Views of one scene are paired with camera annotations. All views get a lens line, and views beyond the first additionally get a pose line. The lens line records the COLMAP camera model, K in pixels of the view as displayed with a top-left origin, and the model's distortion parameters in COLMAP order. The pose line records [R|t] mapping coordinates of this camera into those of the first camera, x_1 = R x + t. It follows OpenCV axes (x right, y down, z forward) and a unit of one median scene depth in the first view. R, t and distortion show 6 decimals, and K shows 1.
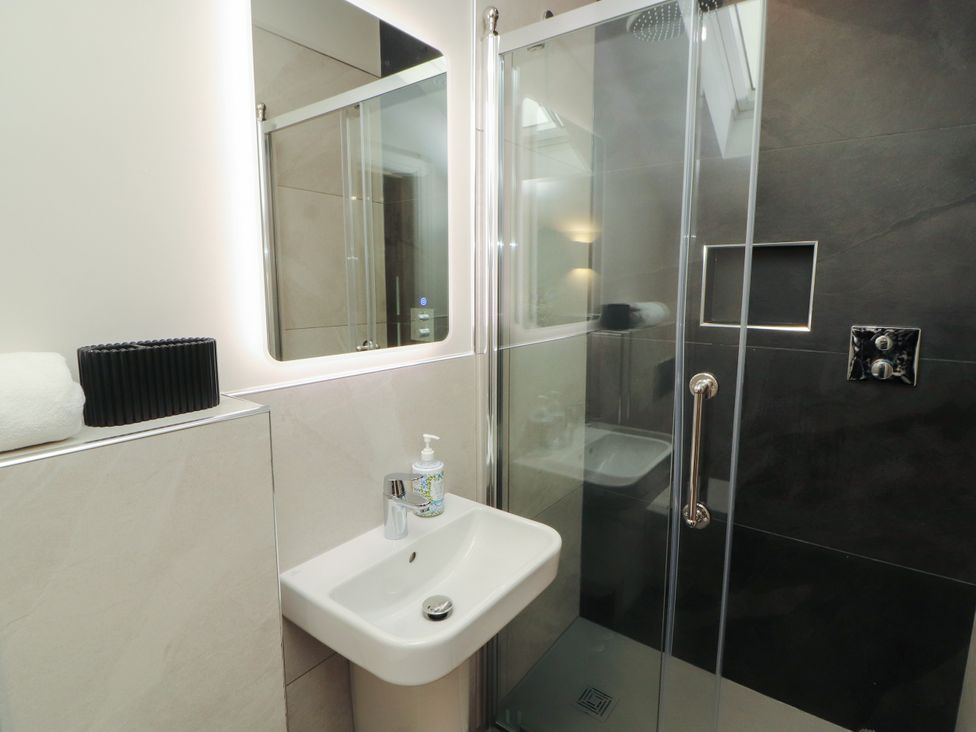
lens RADIAL K [[507.1, 0, 487.1], [0, 507.1, 359.2], [0, 0, 1]] dist [-0.000946, -0.013687]
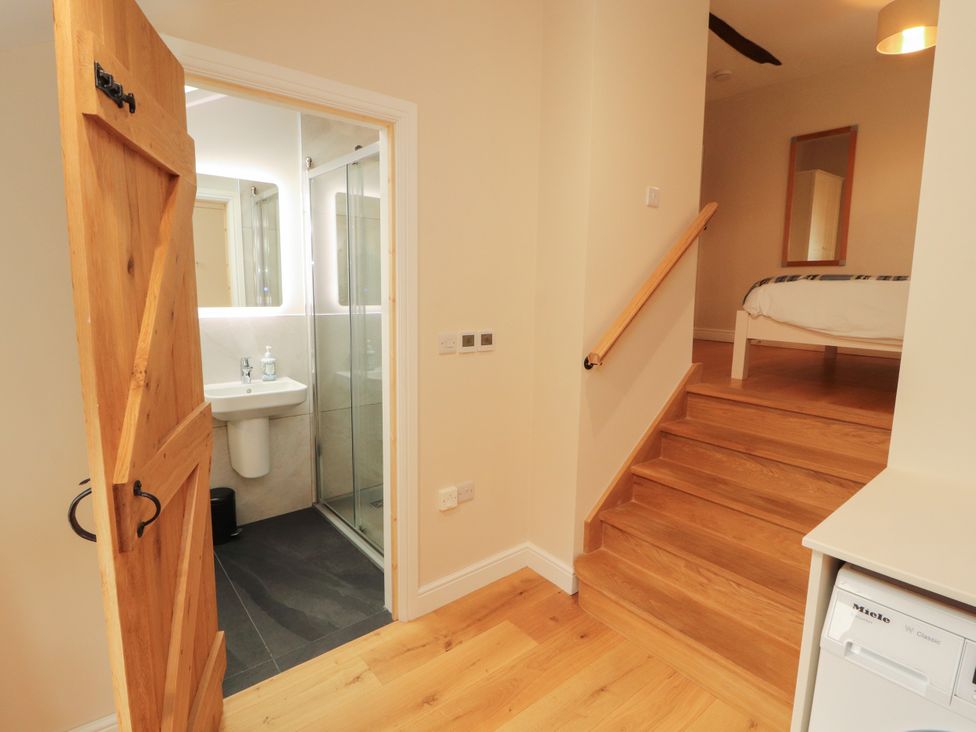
lens RADIAL K [[507.1, 0, 483.5], [0, 507.1, 358.7], [0, 0, 1]] dist [-0.000946, -0.013687]
pose [[0.968663, 0.050401, -0.243211, 1.445261], [-0.051690, 0.998663, 0.001081, 0.156973], [0.242941, 0.011524, 0.969973, -1.039261]]
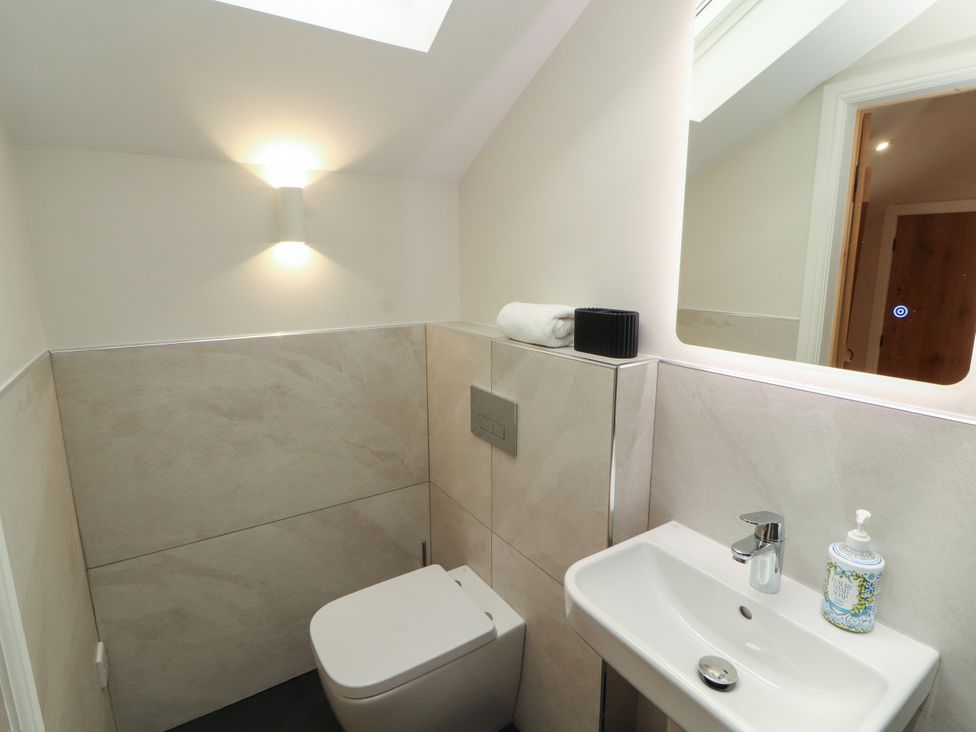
lens RADIAL K [[507.1, 0, 489.1], [0, 507.1, 360.8], [0, 0, 1]] dist [-0.000946, -0.013687]
pose [[-0.346321, 0.177831, -0.921107, 0.634880], [-0.136052, 0.961967, 0.236873, -0.131772], [0.928198, 0.207352, -0.308955, 0.728567]]
